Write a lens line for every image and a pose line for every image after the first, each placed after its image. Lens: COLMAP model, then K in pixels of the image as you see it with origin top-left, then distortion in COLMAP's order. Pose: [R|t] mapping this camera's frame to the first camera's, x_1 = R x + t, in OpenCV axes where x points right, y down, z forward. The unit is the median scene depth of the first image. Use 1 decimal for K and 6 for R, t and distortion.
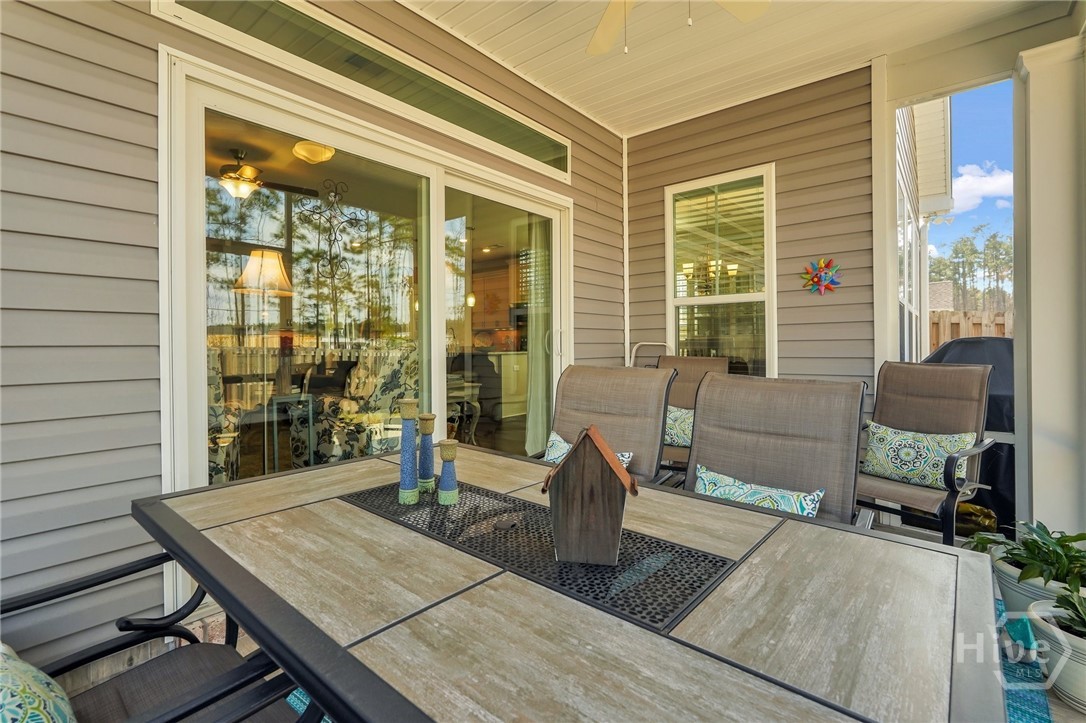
lens RADIAL K [[501.5, 0, 541.1], [0, 501.5, 346.8], [0, 0, 1]] dist [-0.024271, -0.000053]
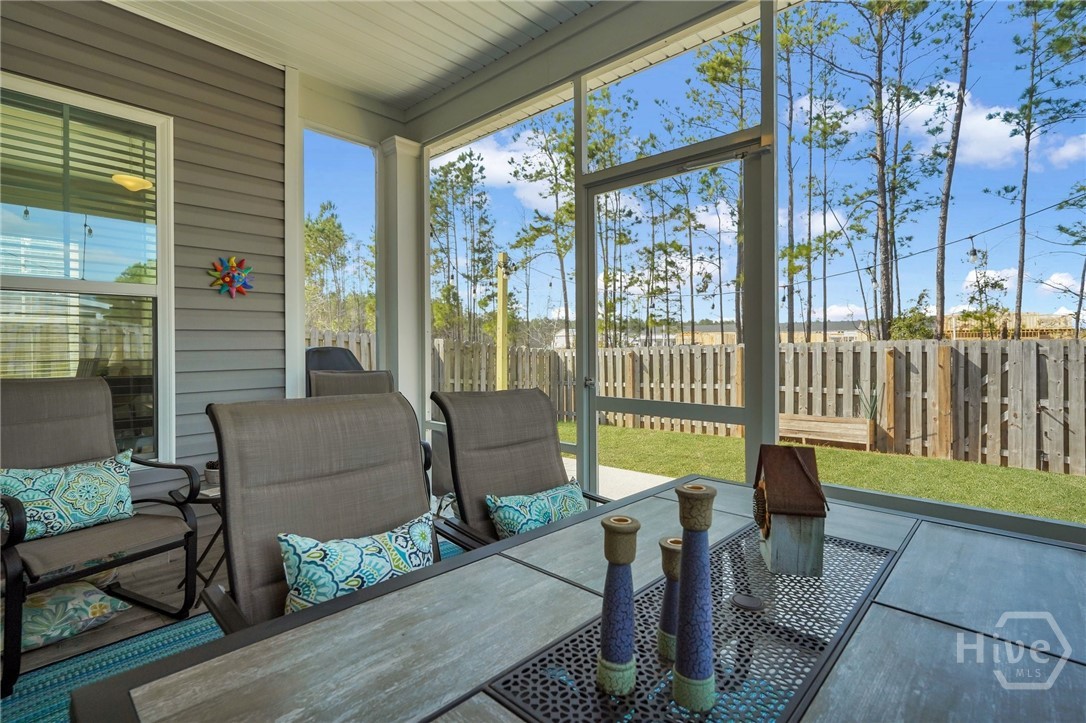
lens RADIAL K [[501.5, 0, 541.1], [0, 501.5, 346.8], [0, 0, 1]] dist [-0.024271, -0.000053]
pose [[0.042299, 0.005440, 0.999090, -0.280916], [0.005975, 0.999966, -0.005698, -0.010926], [-0.999087, 0.006211, 0.042265, 0.429046]]
